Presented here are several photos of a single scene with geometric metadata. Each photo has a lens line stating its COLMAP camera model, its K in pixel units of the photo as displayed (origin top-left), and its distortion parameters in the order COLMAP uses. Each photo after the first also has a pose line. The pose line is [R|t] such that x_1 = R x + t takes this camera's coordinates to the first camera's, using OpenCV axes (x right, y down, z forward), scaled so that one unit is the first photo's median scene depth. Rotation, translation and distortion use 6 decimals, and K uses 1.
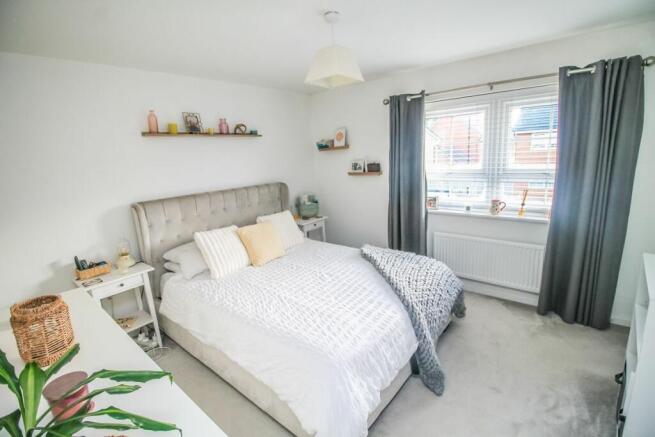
lens RADIAL K [[306.3, 0, 334.0], [0, 306.3, 216.1], [0, 0, 1]] dist [0.000278, -0.009373]
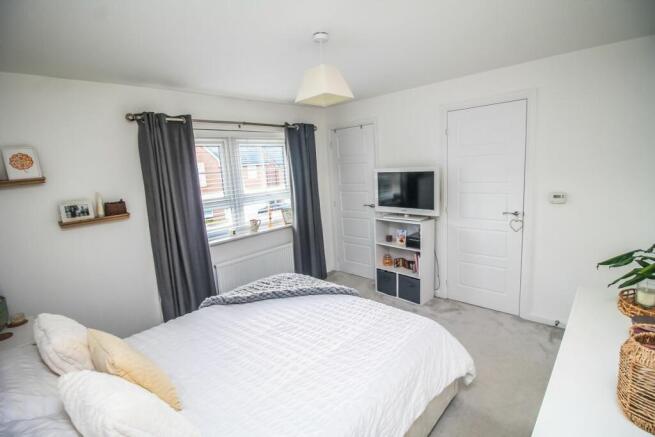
lens RADIAL K [[306.3, 0, 334.0], [0, 306.3, 216.1], [0, 0, 1]] dist [0.000278, -0.009373]
pose [[0.053193, -0.116616, 0.991752, -0.619688], [0.263430, 0.959615, 0.098708, -0.098590], [-0.963211, 0.256006, 0.081764, 0.587594]]
